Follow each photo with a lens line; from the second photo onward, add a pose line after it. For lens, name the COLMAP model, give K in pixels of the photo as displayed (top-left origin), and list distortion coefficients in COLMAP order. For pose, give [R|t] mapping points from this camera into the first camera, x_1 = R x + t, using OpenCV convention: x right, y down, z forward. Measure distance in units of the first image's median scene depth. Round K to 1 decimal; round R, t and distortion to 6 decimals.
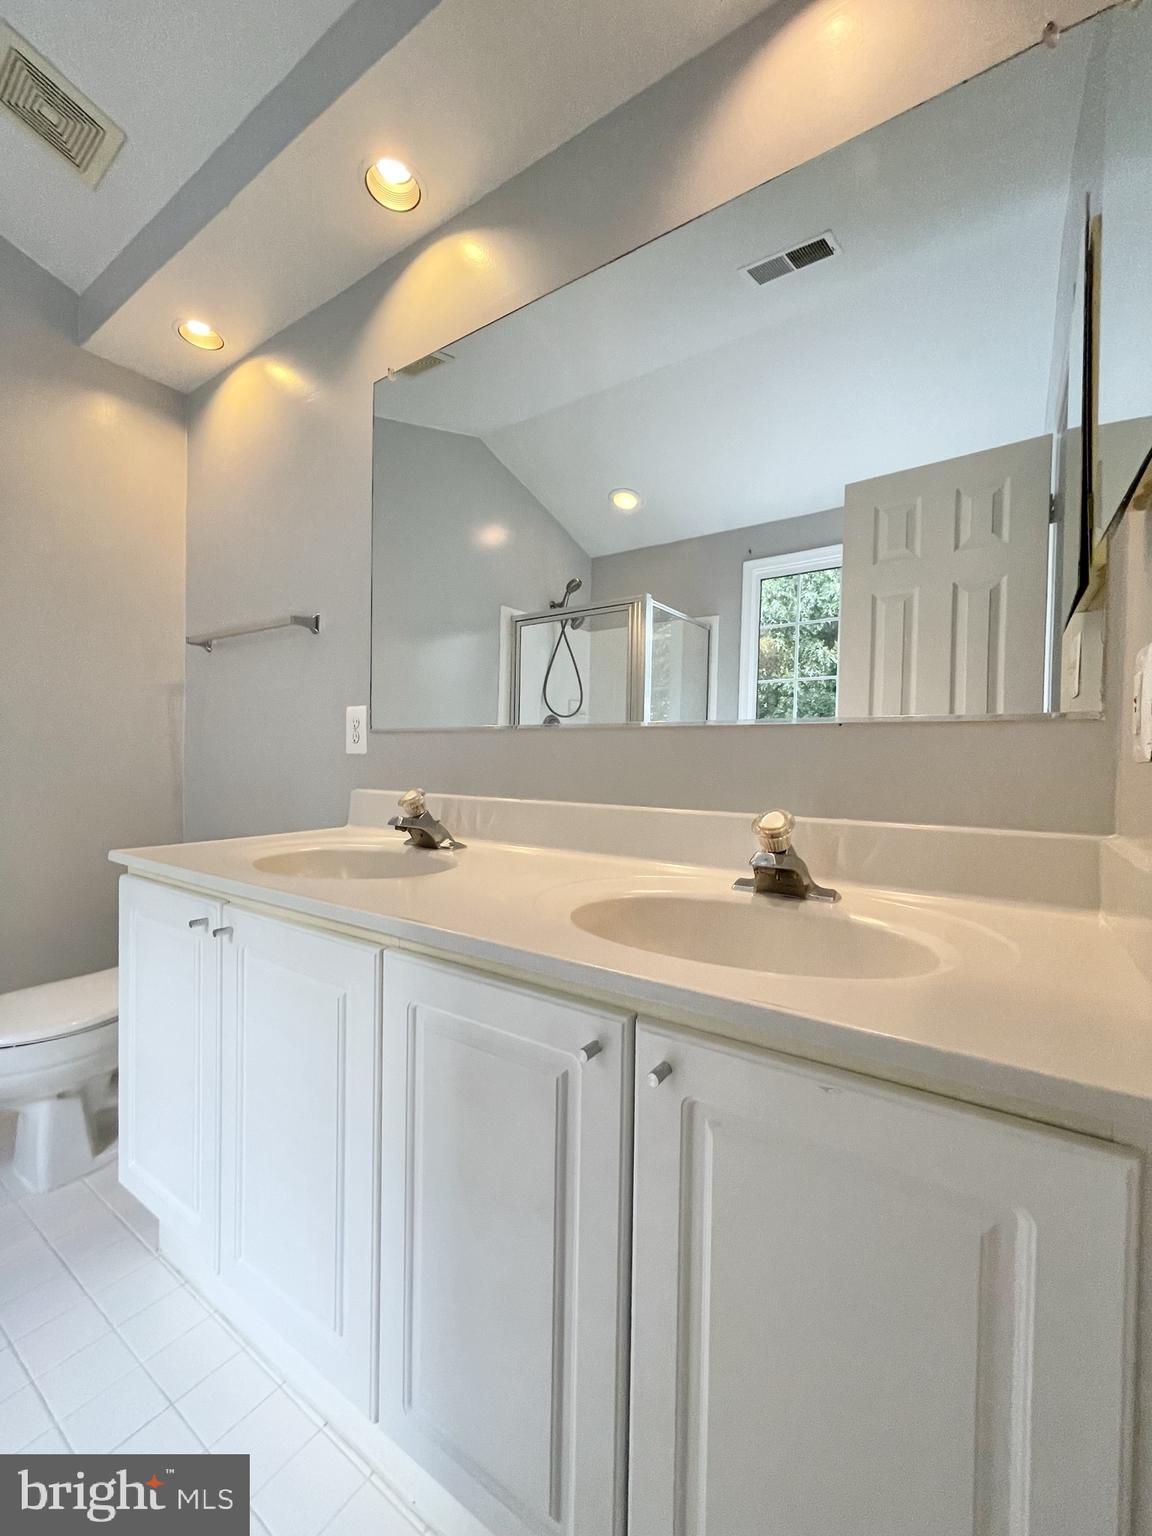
lens RADIAL K [[618.3, 0, 576.5], [0, 618.3, 768.6], [0, 0, 1]] dist [0.000469, -0.000784]
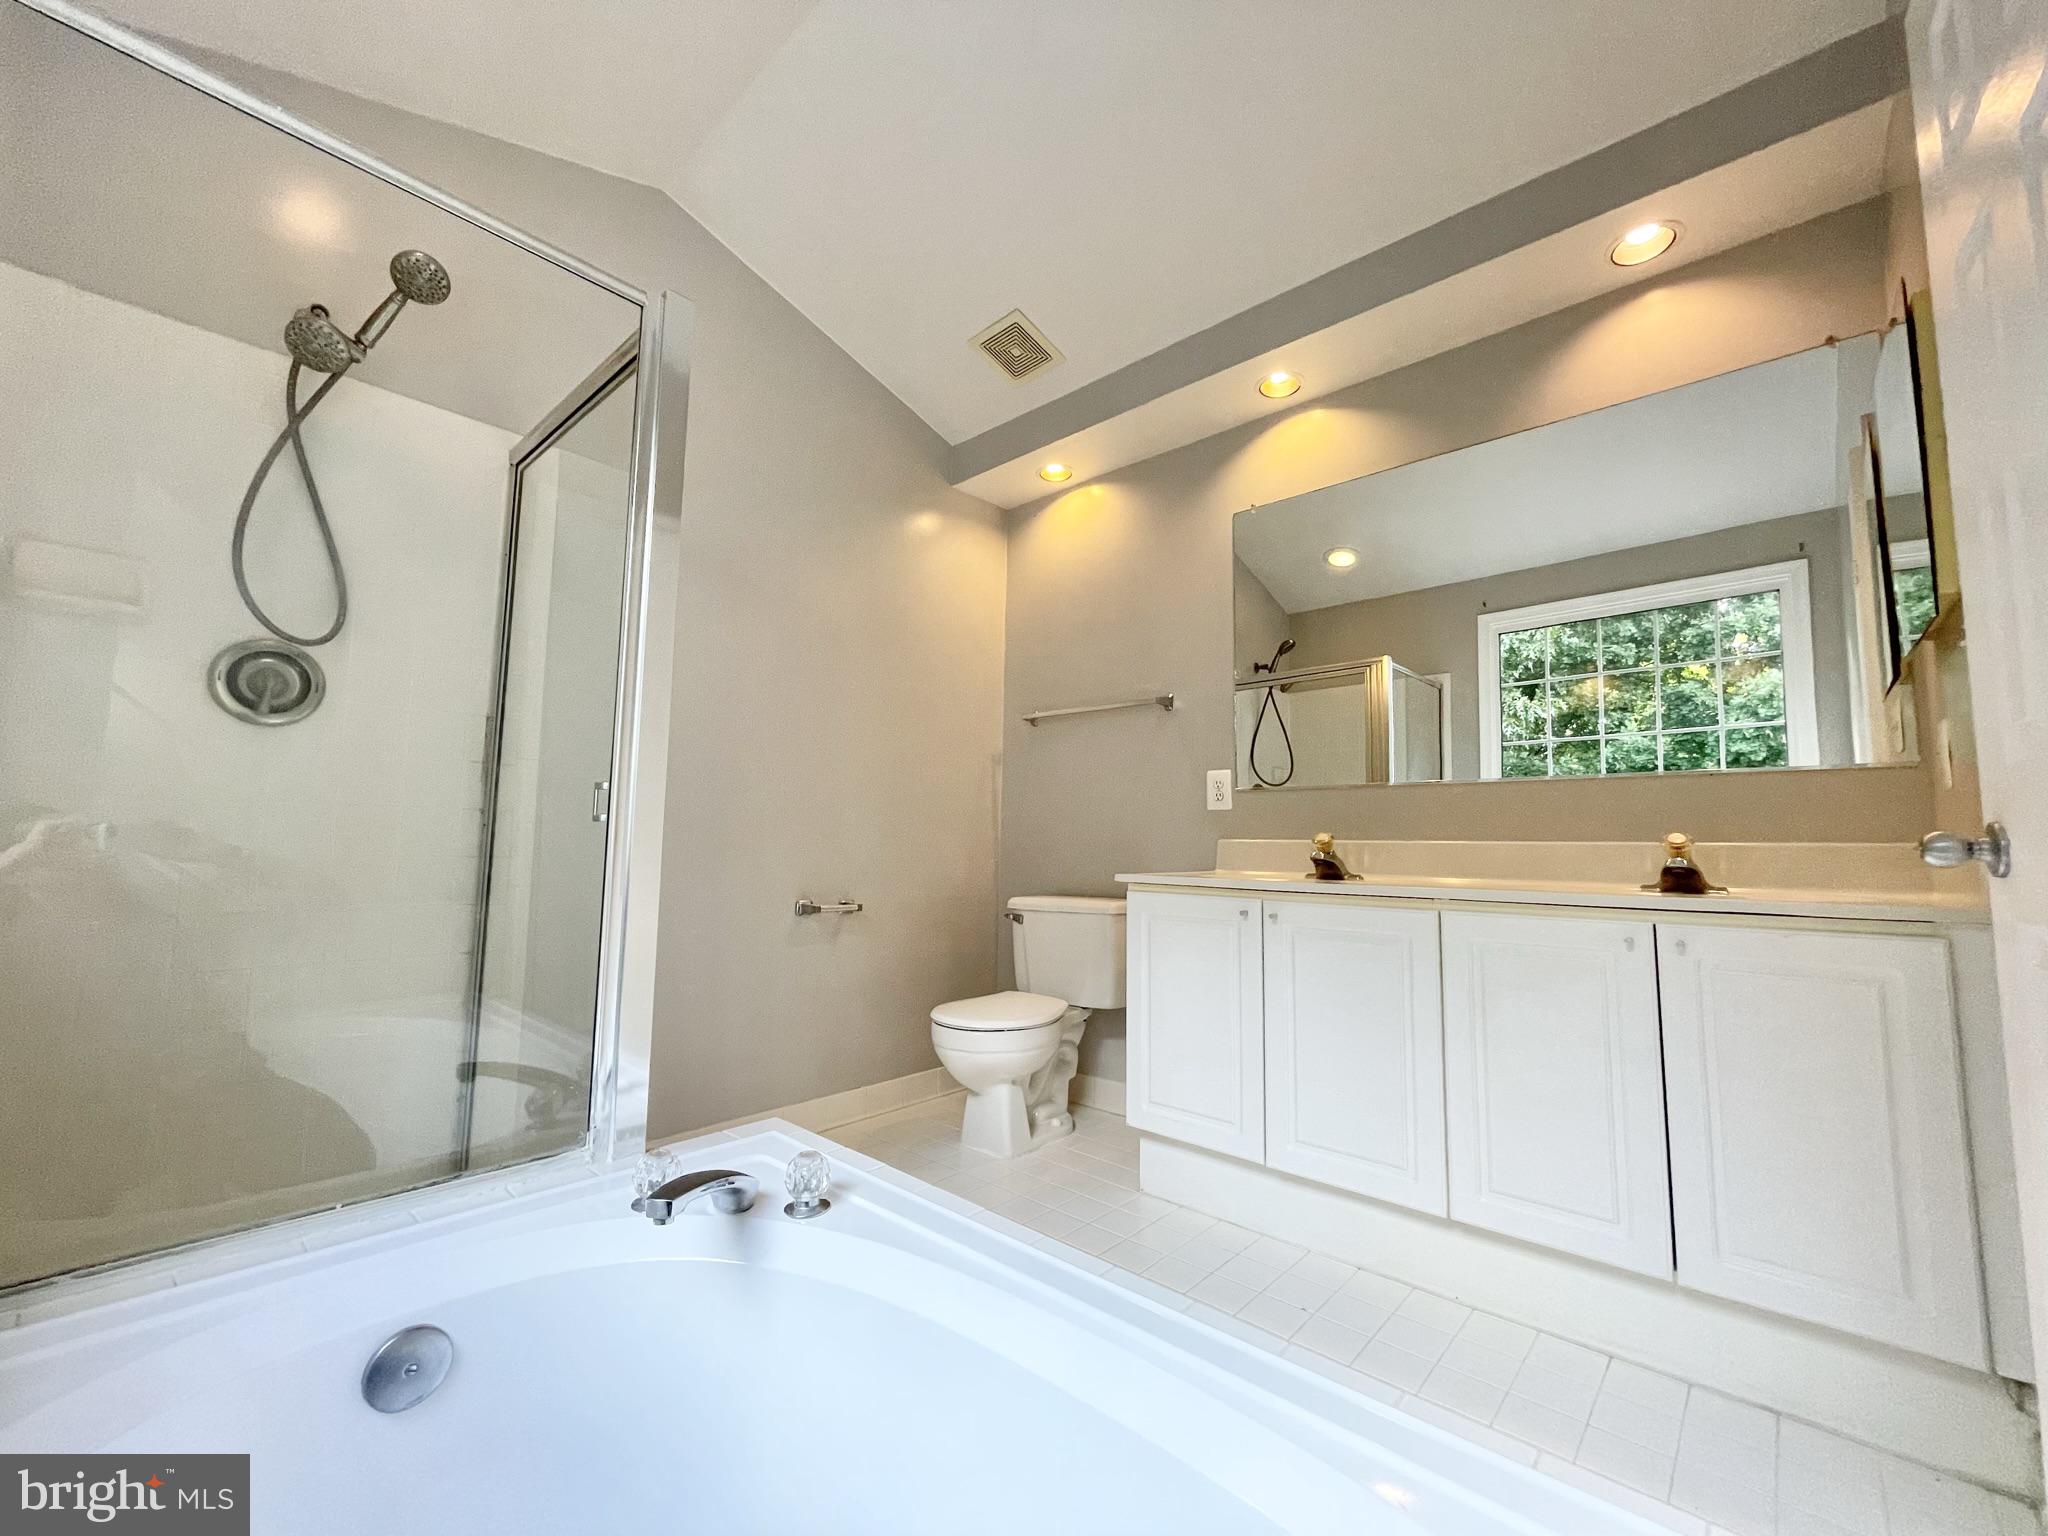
lens RADIAL K [[824.4, 0, 1024.2], [0, 824.4, 771.6], [0, 0, 1]] dist [0.000469, -0.000784]
pose [[0.989881, -0.012532, -0.141346, -0.447469], [-0.003243, 0.993834, -0.110827, 0.070626], [0.141864, 0.110164, 0.983737, -0.557370]]
